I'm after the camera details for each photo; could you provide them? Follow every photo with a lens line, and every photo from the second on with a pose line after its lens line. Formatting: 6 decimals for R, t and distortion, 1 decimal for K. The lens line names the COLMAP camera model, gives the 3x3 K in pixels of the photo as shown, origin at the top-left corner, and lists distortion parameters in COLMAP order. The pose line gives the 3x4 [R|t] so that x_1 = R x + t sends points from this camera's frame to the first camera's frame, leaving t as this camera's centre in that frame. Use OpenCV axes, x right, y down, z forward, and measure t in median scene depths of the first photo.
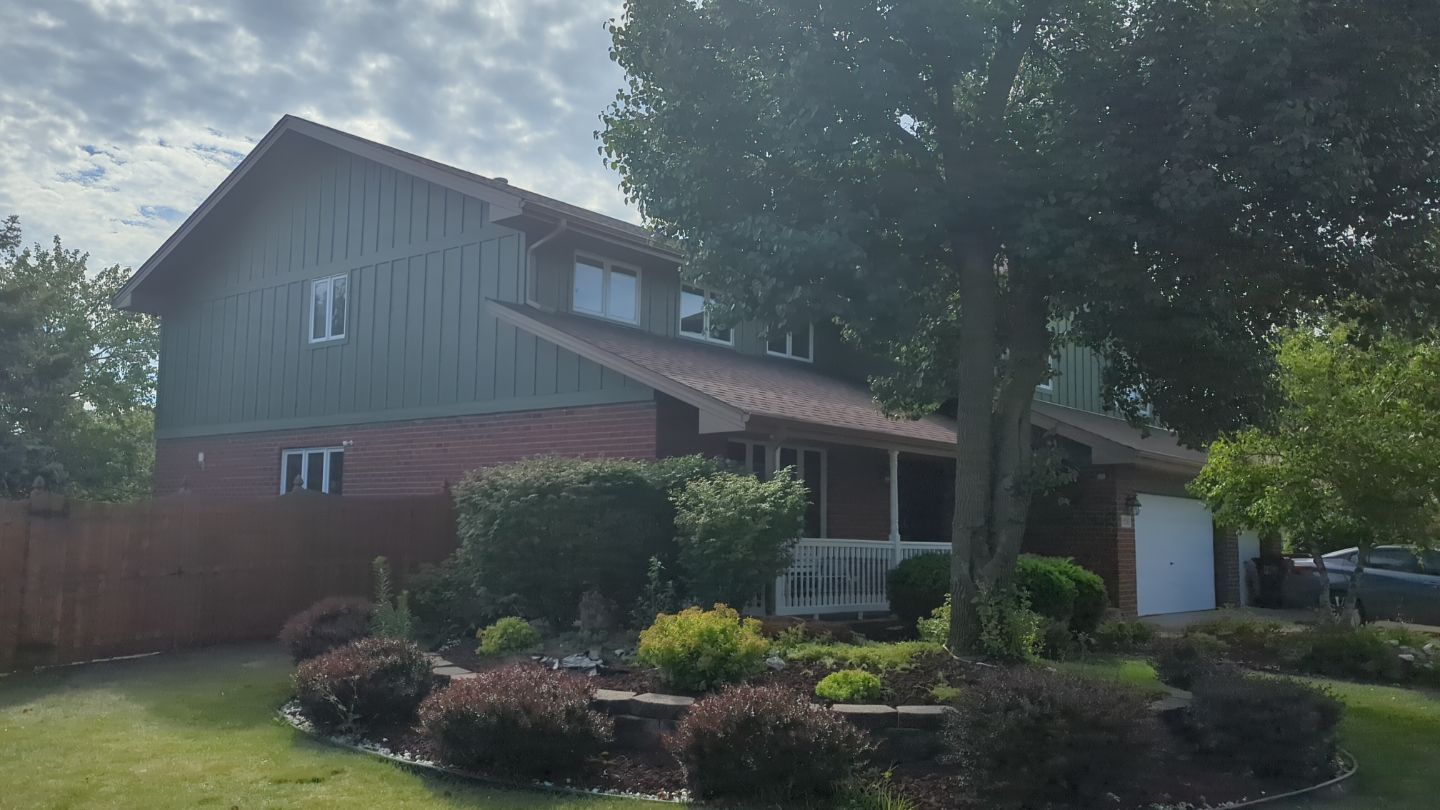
lens RADIAL K [[1182.7, 0, 720.0], [0, 1182.7, 405.0], [0, 0, 1]] dist [0.076089, 0.001023]
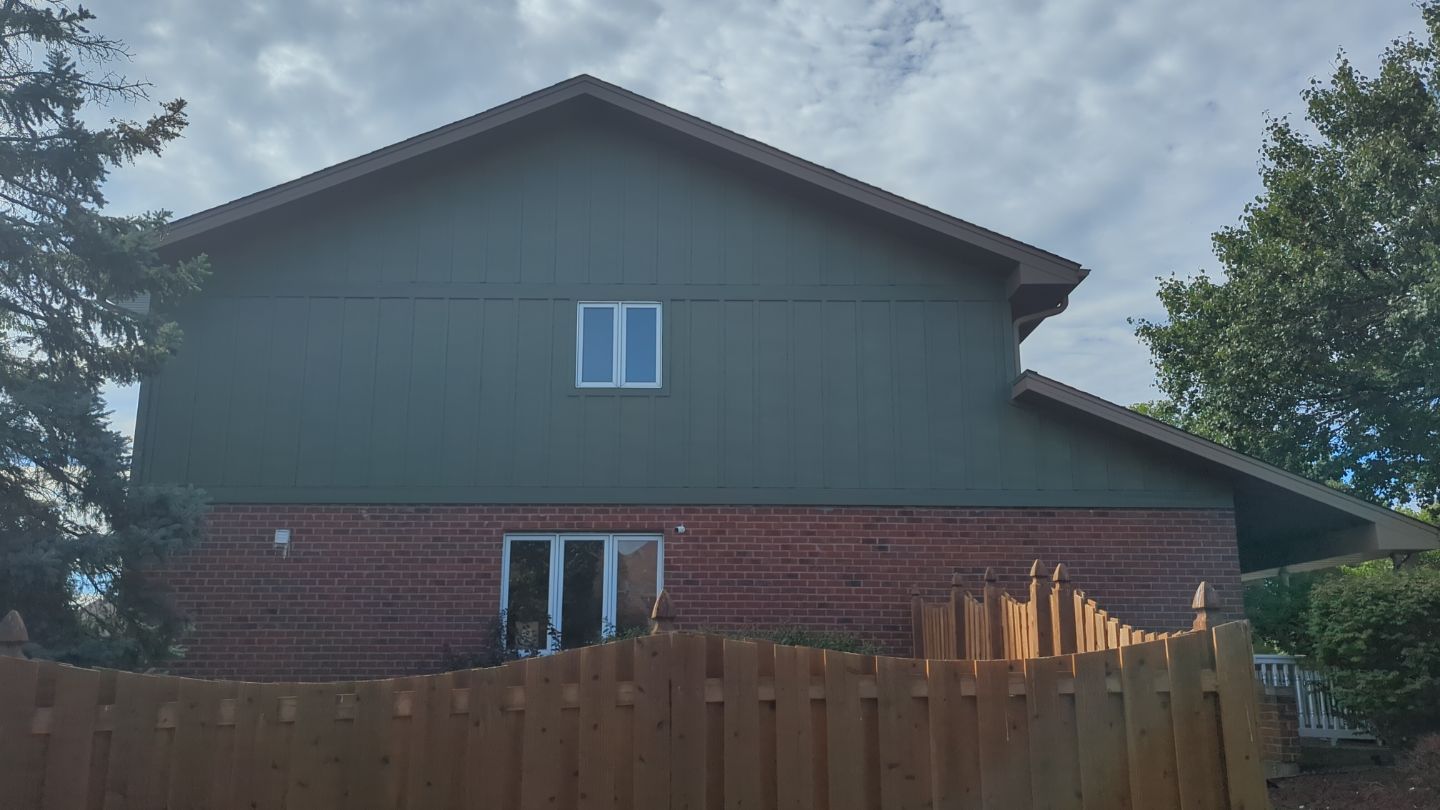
lens RADIAL K [[1182.7, 0, 720.0], [0, 1182.7, 405.0], [0, 0, 1]] dist [0.076089, 0.001023]
pose [[0.760796, 0.130395, 0.635757, -0.763726], [-0.060460, 0.989588, -0.130616, 0.049257], [-0.646169, 0.060934, 0.760758, 0.425336]]
